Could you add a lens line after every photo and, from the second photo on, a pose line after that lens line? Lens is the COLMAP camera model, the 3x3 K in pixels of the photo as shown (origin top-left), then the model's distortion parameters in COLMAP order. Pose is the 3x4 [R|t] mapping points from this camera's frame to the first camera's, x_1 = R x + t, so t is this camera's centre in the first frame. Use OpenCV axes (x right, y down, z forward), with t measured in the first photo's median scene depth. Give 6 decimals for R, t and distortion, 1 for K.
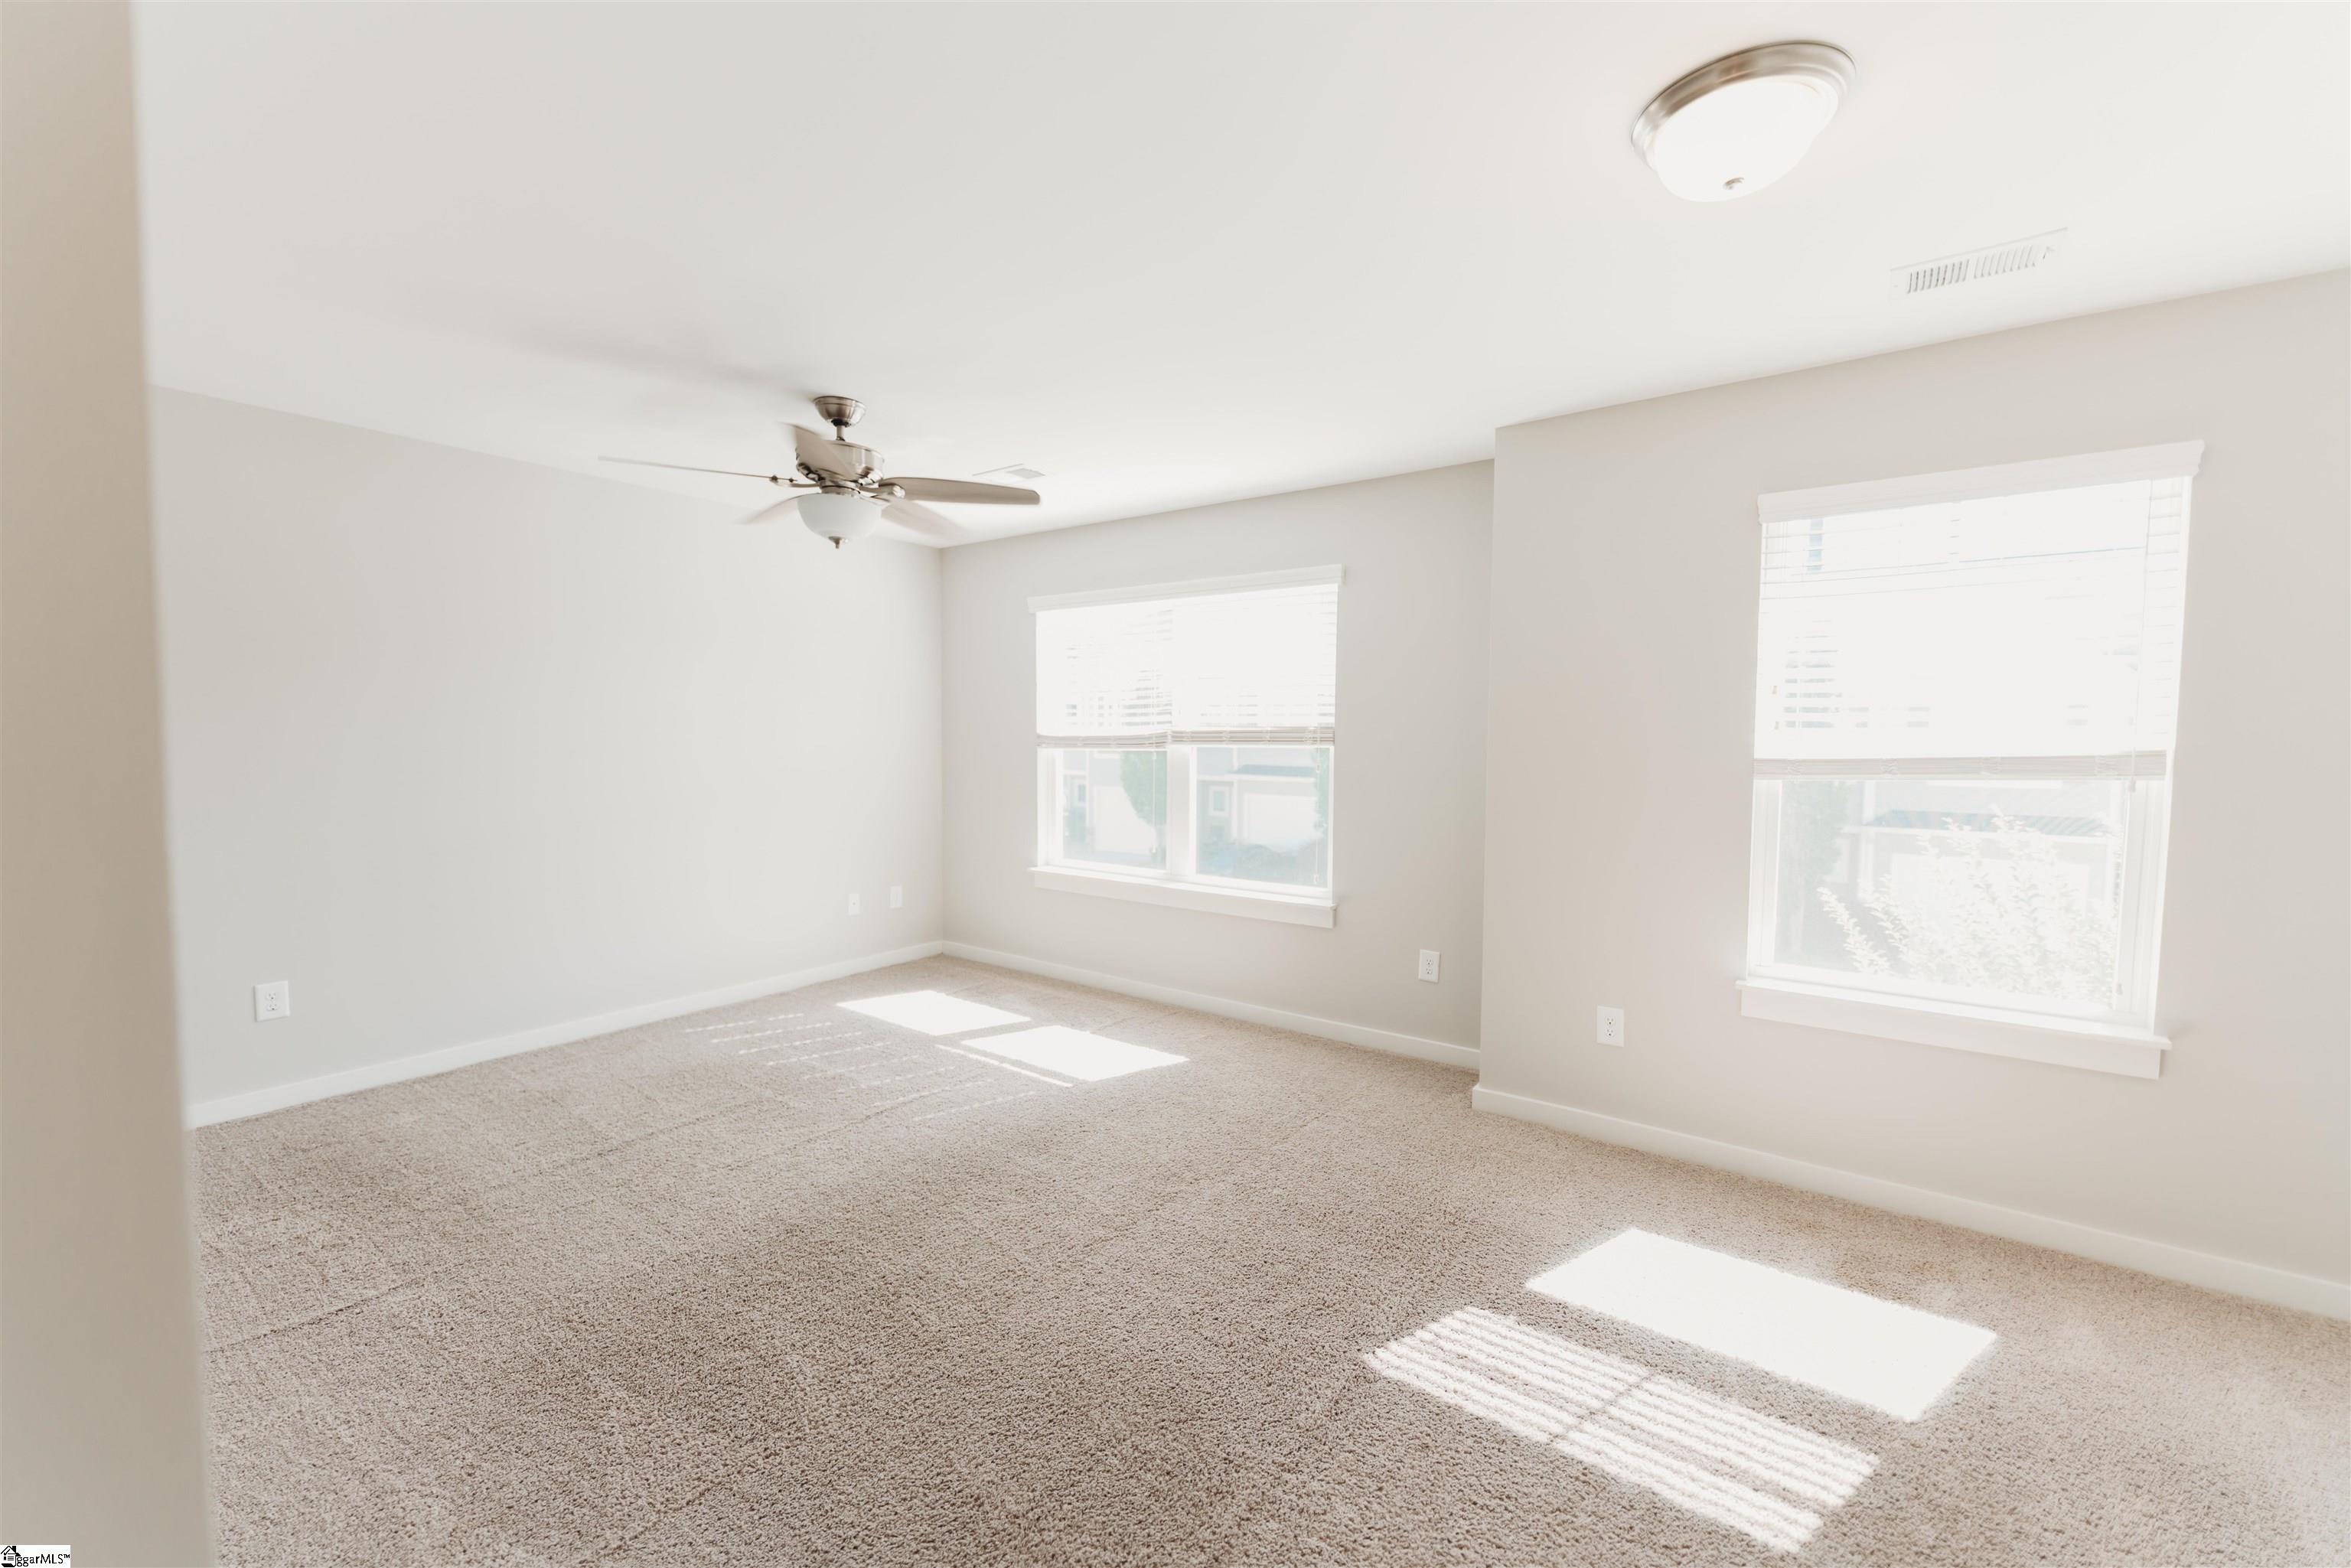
lens RADIAL K [[944.0, 0, 1191.5], [0, 944.0, 796.3], [0, 0, 1]] dist [0.001256, 0.000111]
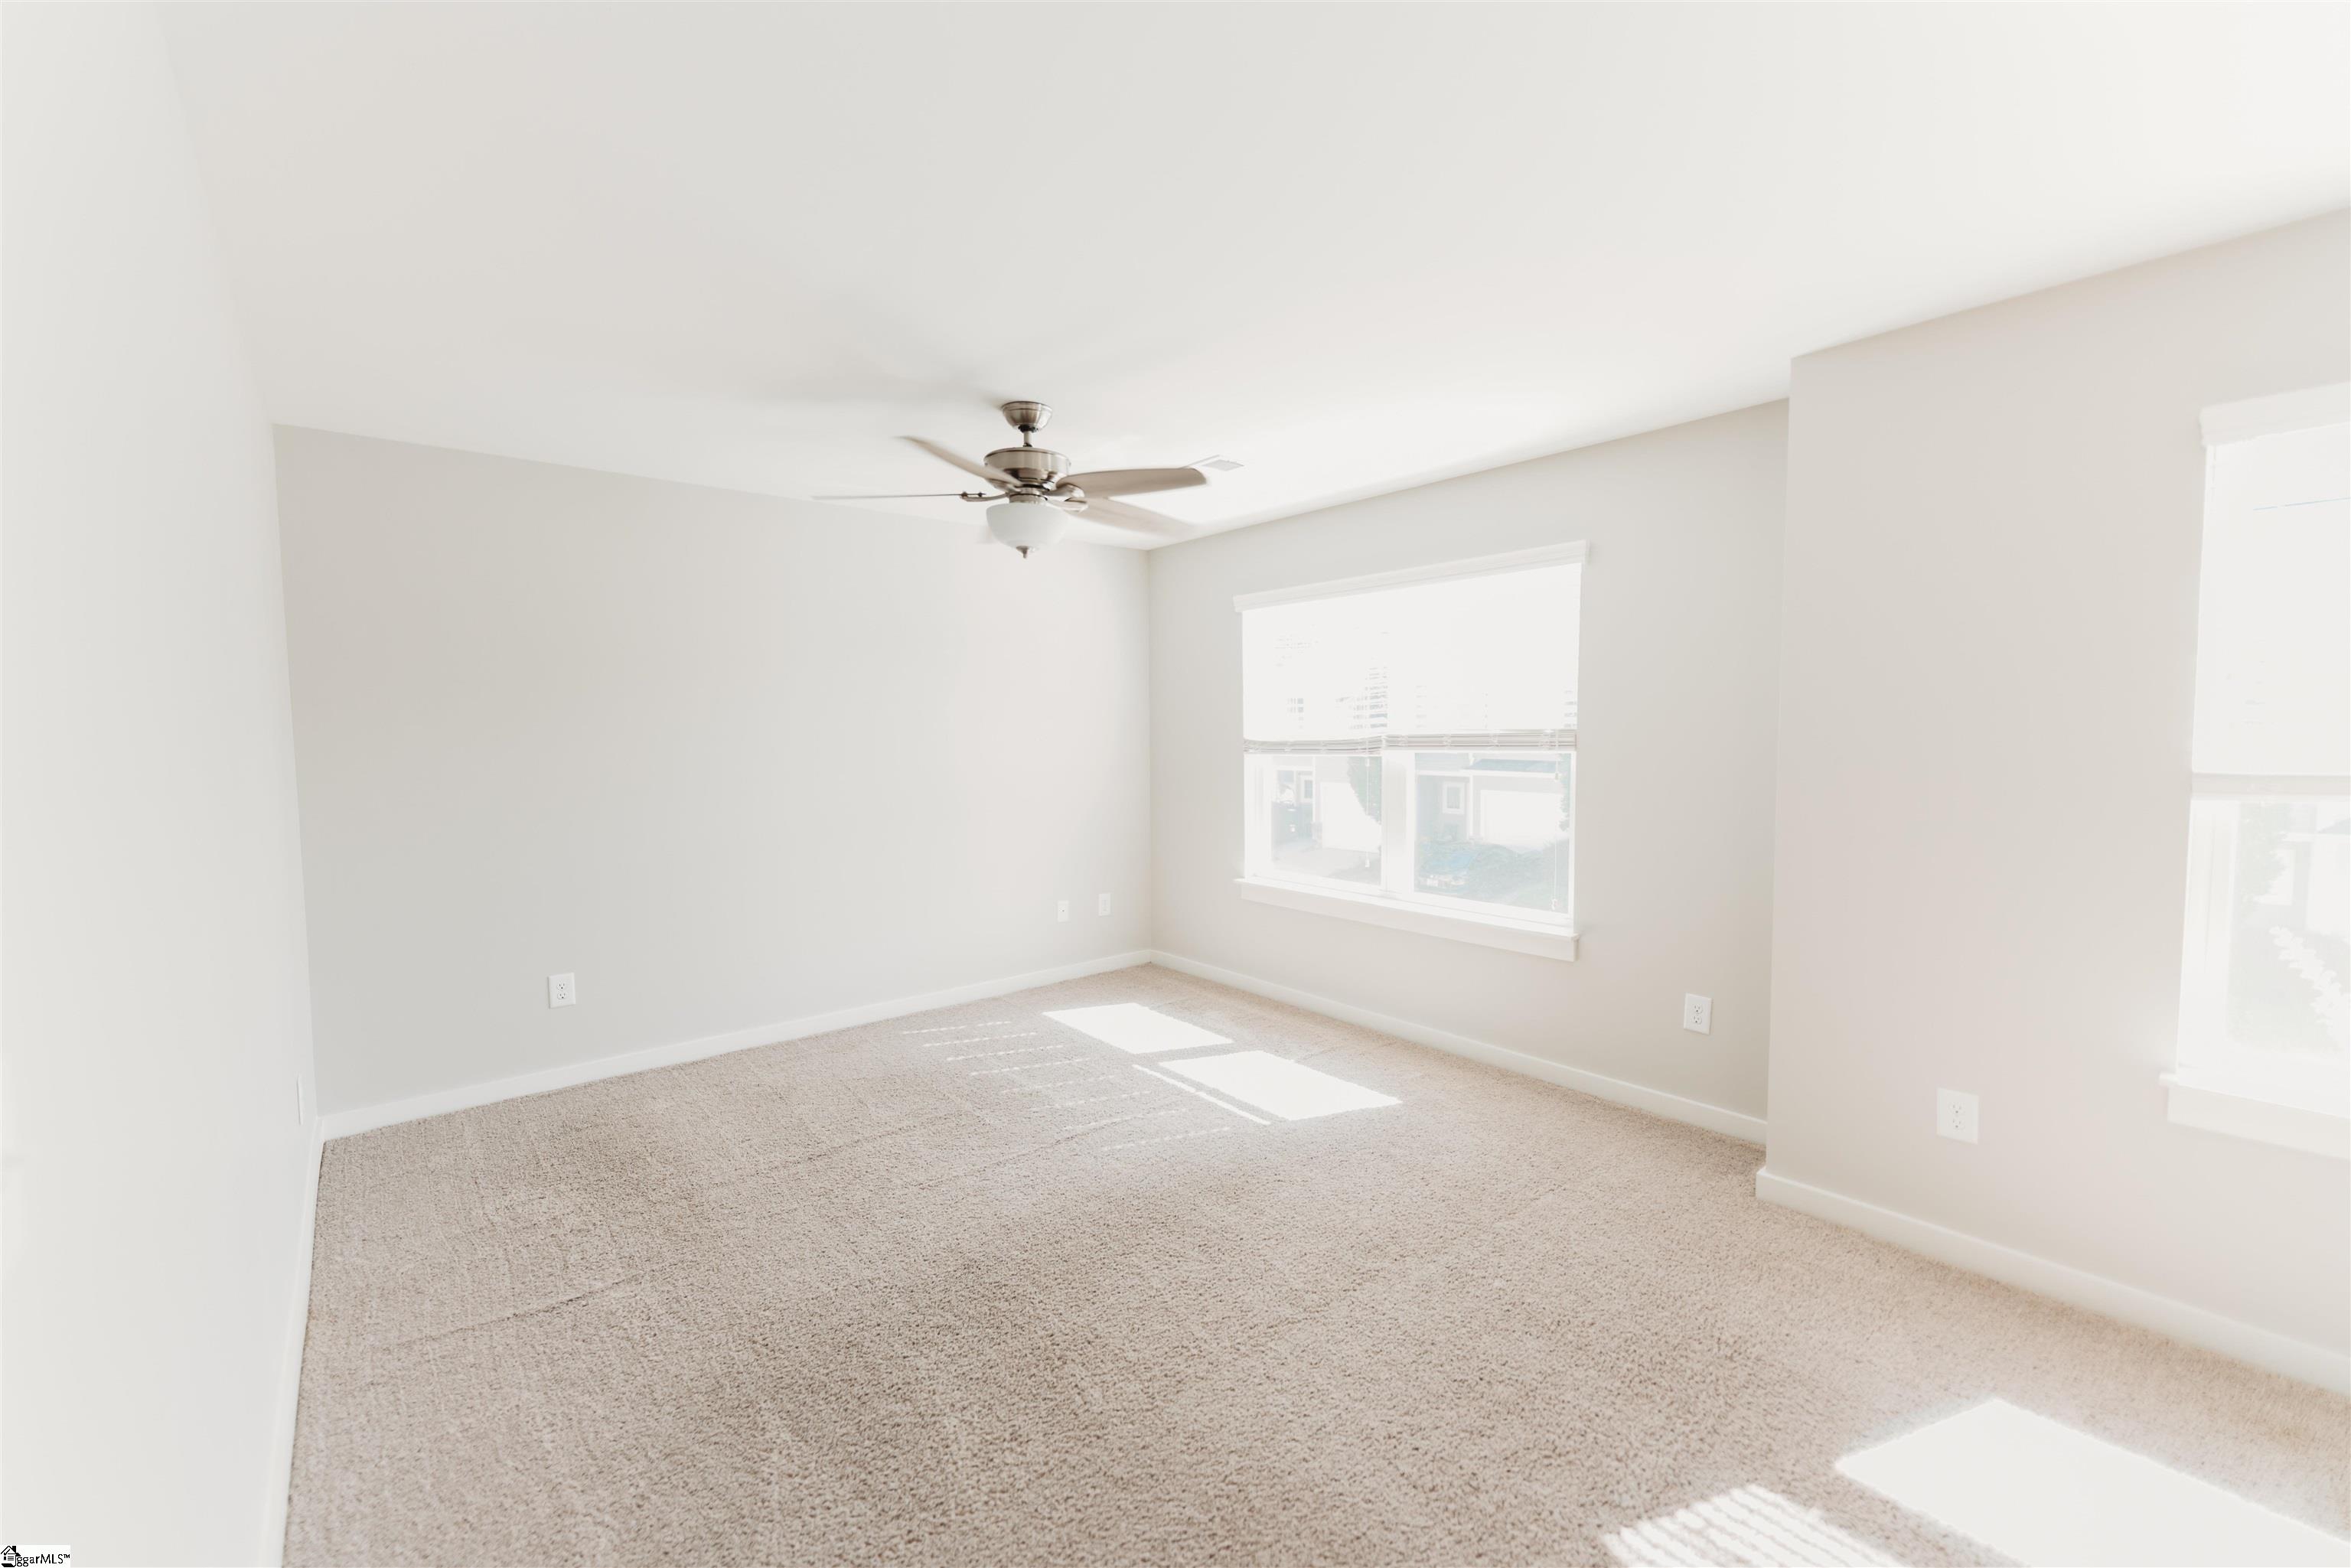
lens RADIAL K [[951.3, 0, 1178.5], [0, 951.3, 792.6], [0, 0, 1]] dist [0.007816, -0.004527]
pose [[0.968056, 0.001569, -0.250727, 0.024377], [-0.001167, 0.999998, 0.001751, -0.023609], [0.250730, -0.001402, 0.968056, 0.092570]]
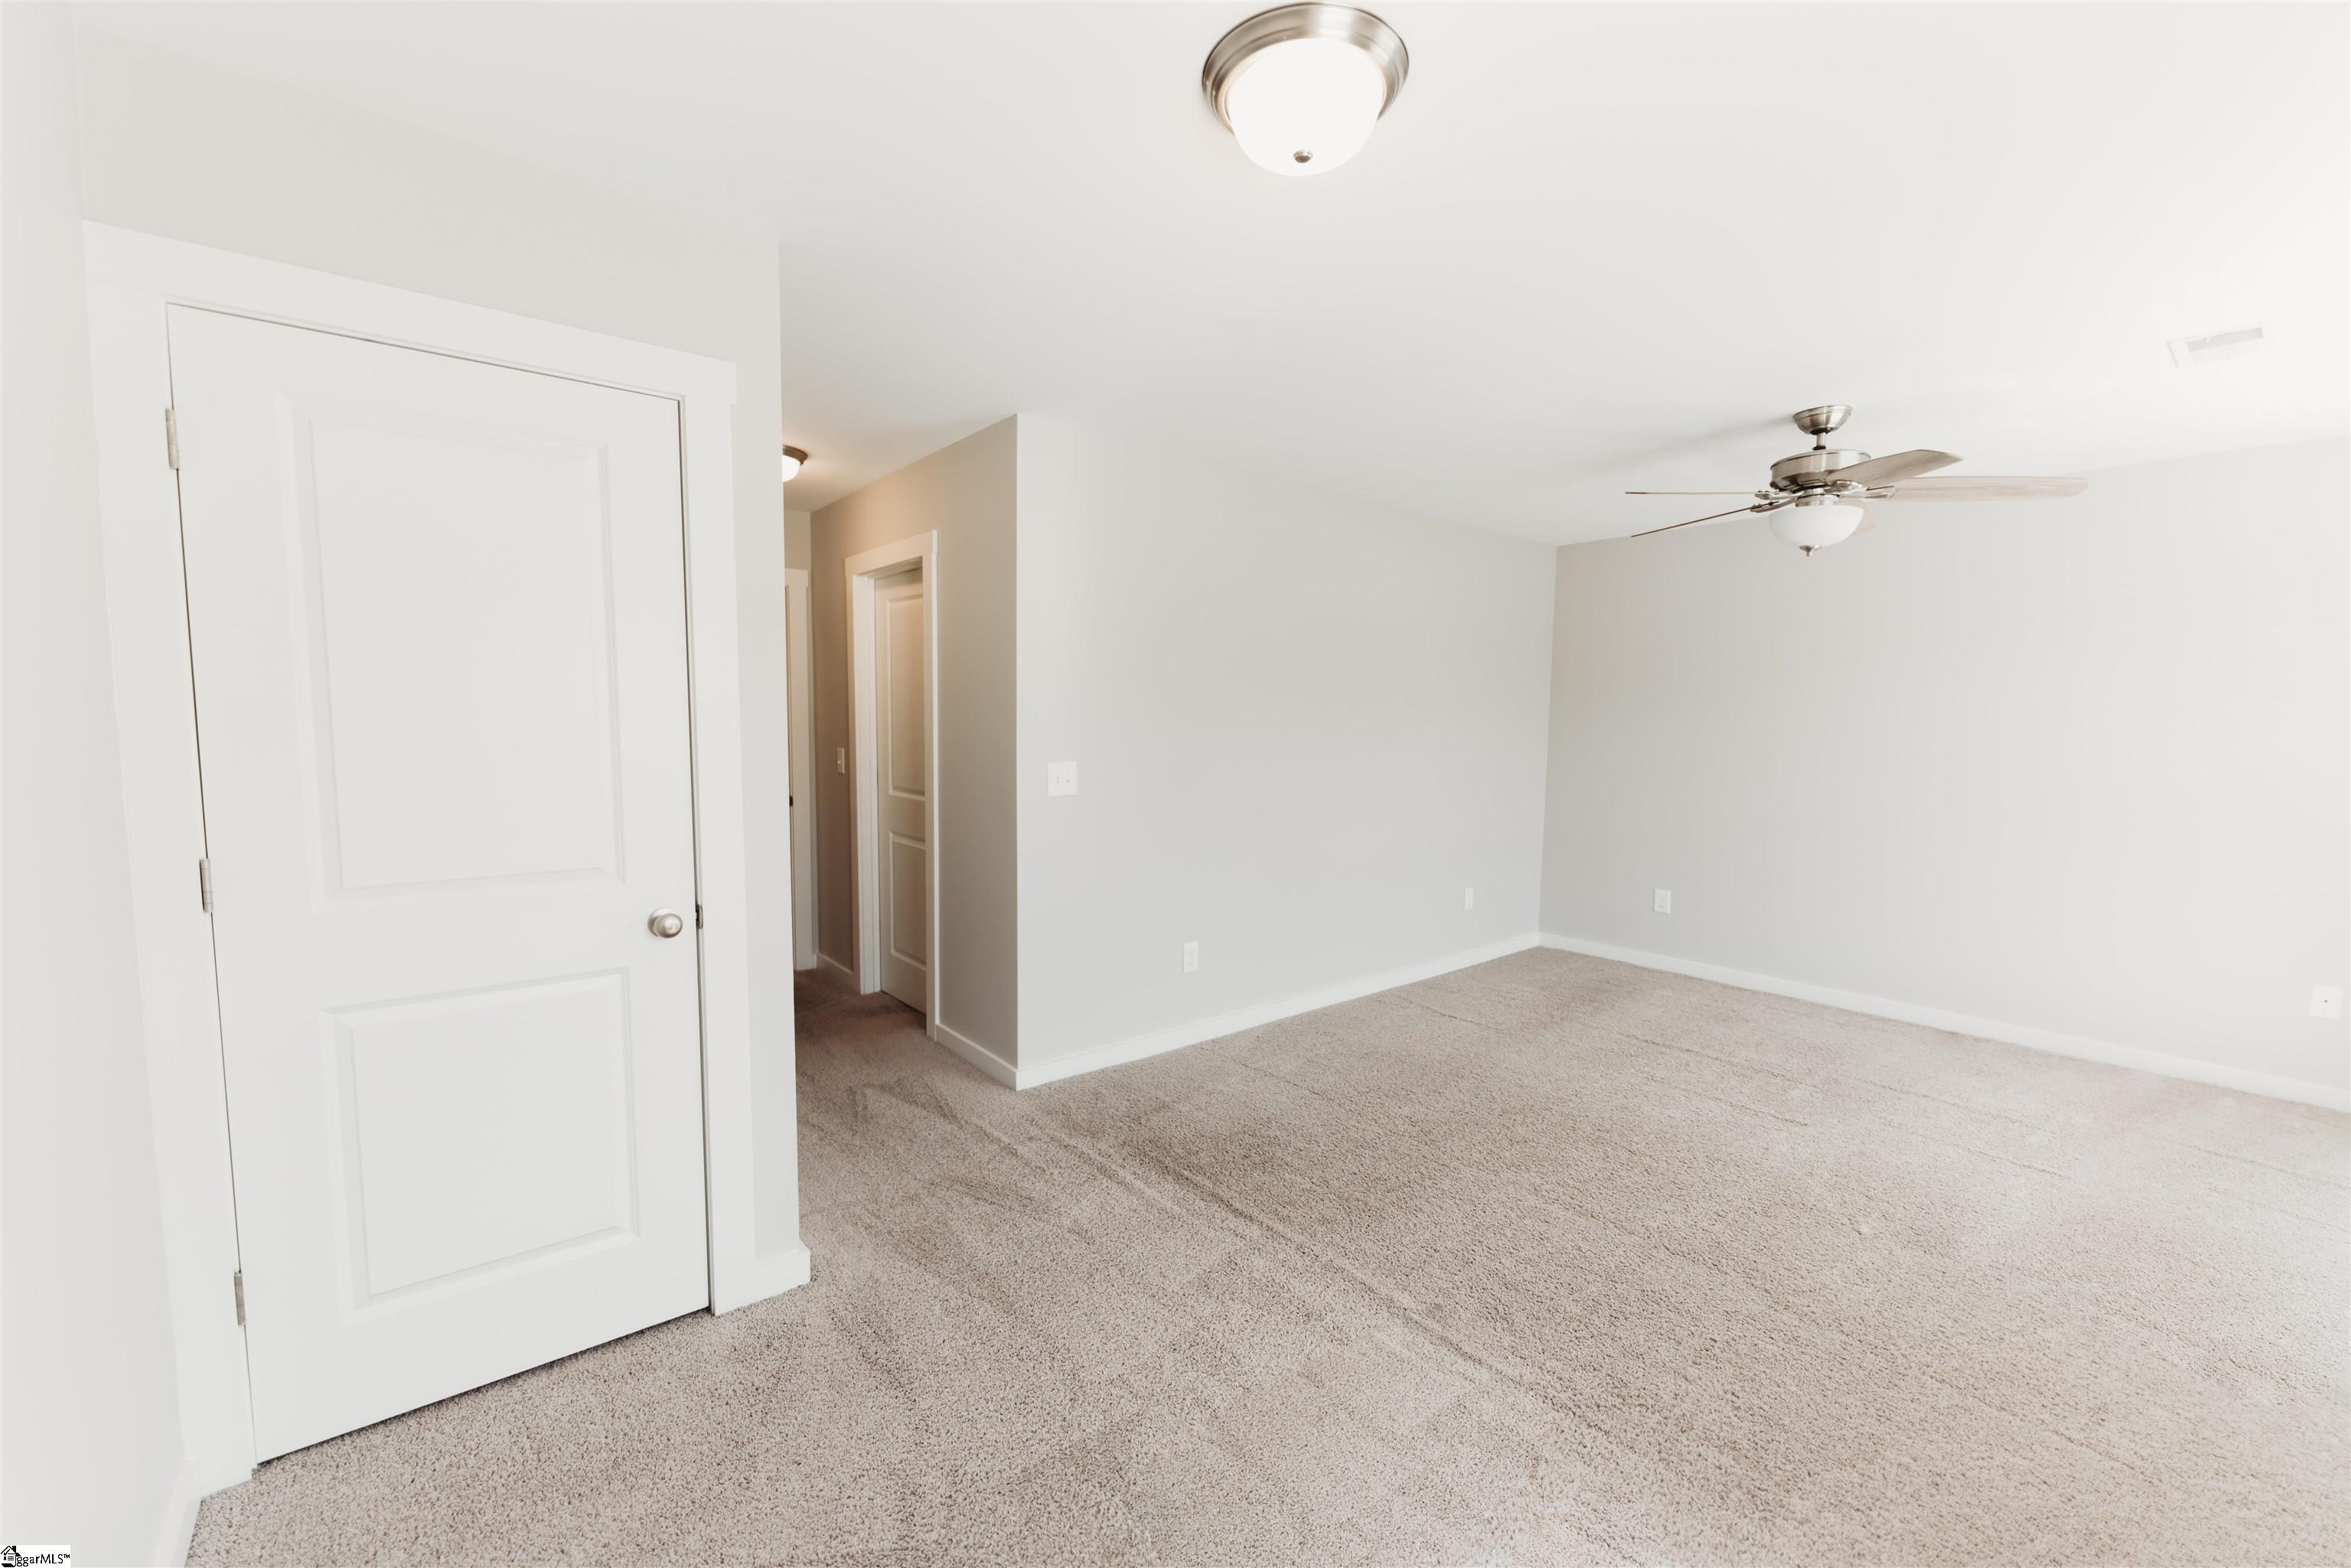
lens RADIAL K [[951.3, 0, 1178.5], [0, 951.3, 792.6], [0, 0, 1]] dist [0.007816, -0.004527]
pose [[-0.261357, 0.063446, -0.963155, 0.852470], [-0.080765, 0.992901, 0.087321, -0.044399], [0.961857, 0.100611, -0.254377, 0.660141]]
